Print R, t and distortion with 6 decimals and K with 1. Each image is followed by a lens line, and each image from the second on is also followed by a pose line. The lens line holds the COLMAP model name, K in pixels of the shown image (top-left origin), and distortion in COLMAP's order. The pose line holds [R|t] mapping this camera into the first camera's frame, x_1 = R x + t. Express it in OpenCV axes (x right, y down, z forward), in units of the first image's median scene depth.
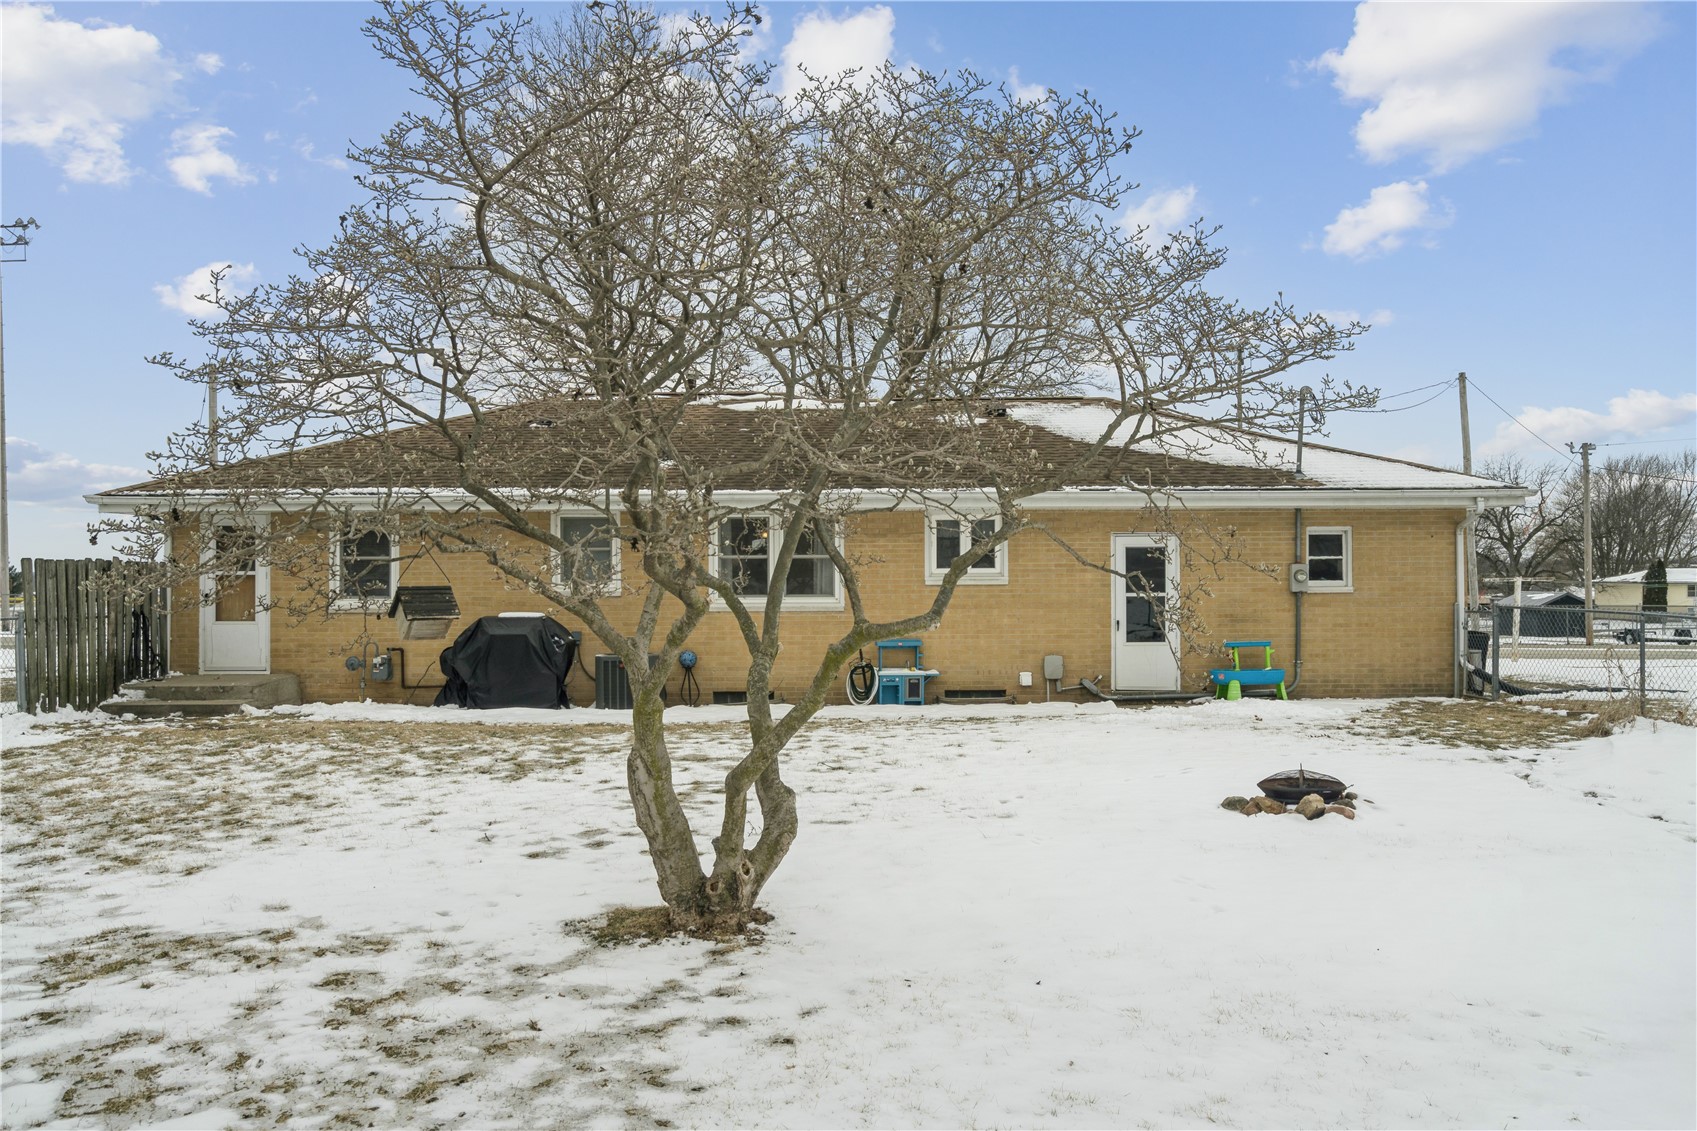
lens RADIAL K [[1277.7, 0, 848.3], [0, 1277.7, 565.6], [0, 0, 1]] dist [0.002237, 0.000235]
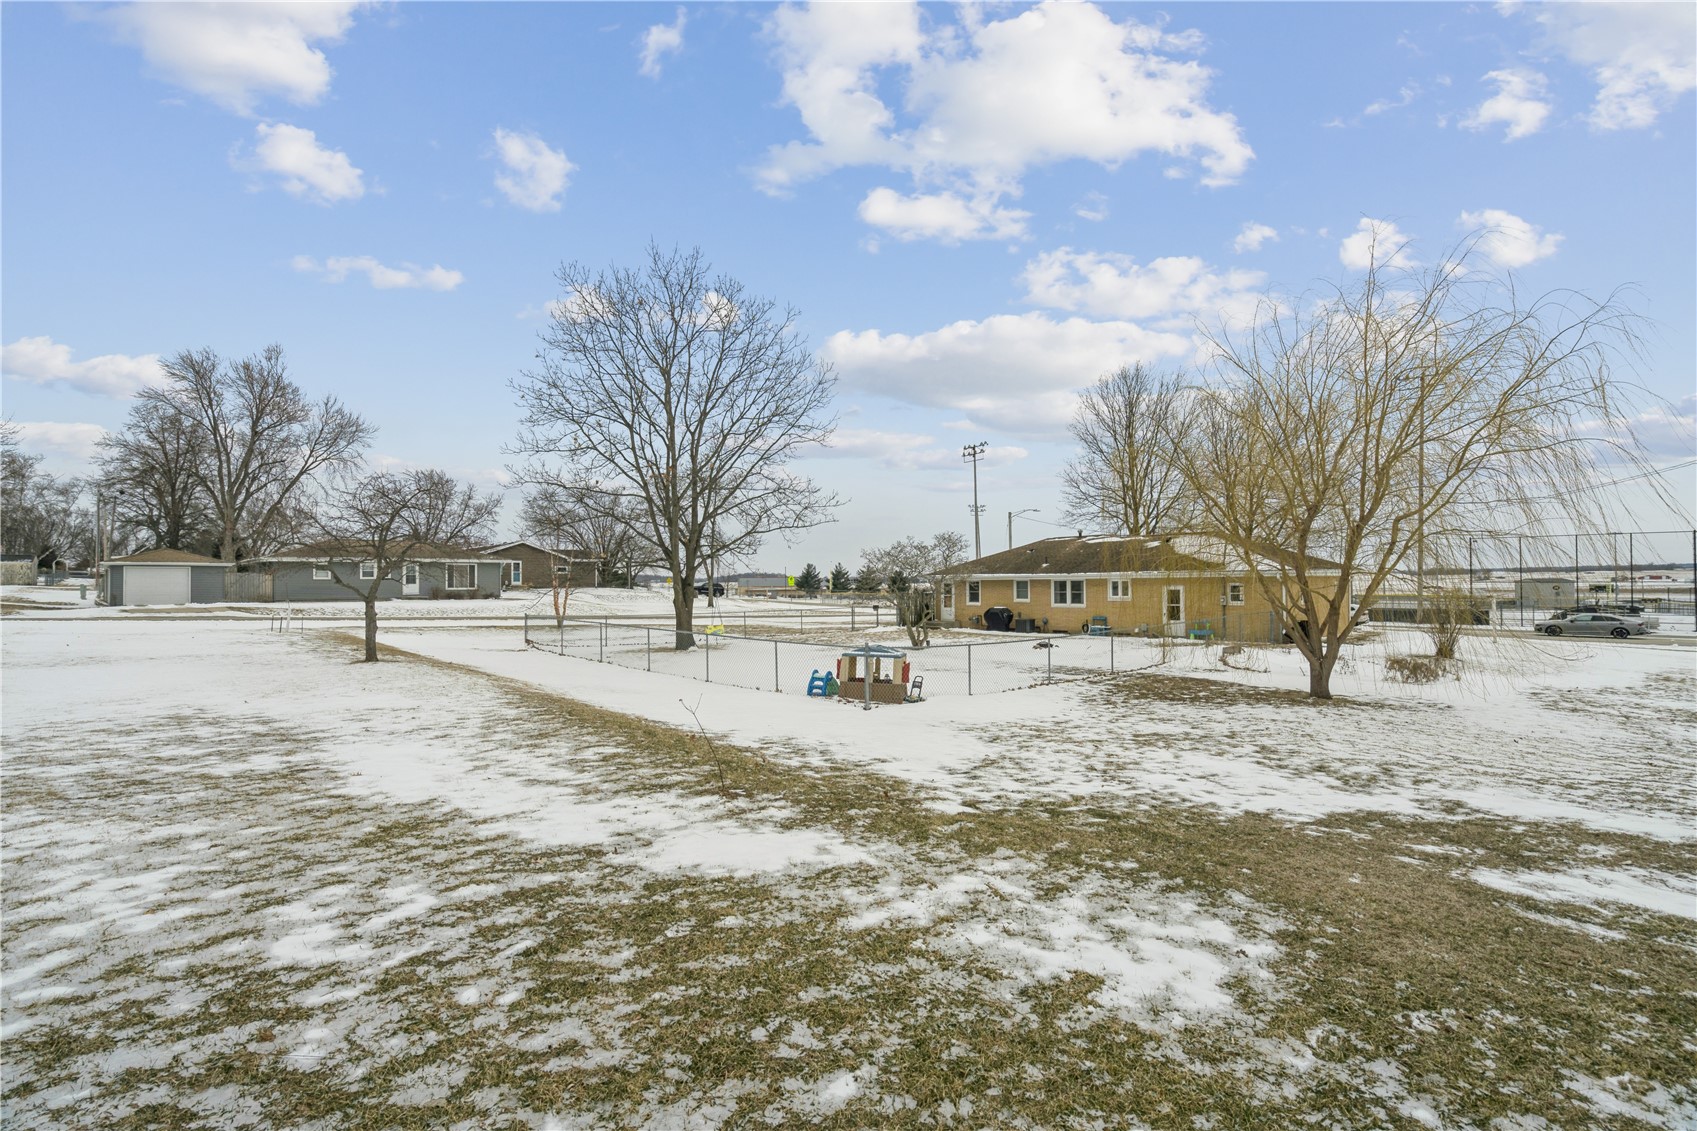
lens RADIAL K [[779.4, 0, 844.0], [0, 779.4, 569.0], [0, 0, 1]] dist [-0.001496, -0.000174]
pose [[0.658153, -0.015996, -0.752714, 1.136568], [-0.004676, 0.999668, -0.025332, -0.013173], [0.752870, 0.020192, 0.657860, -0.853908]]
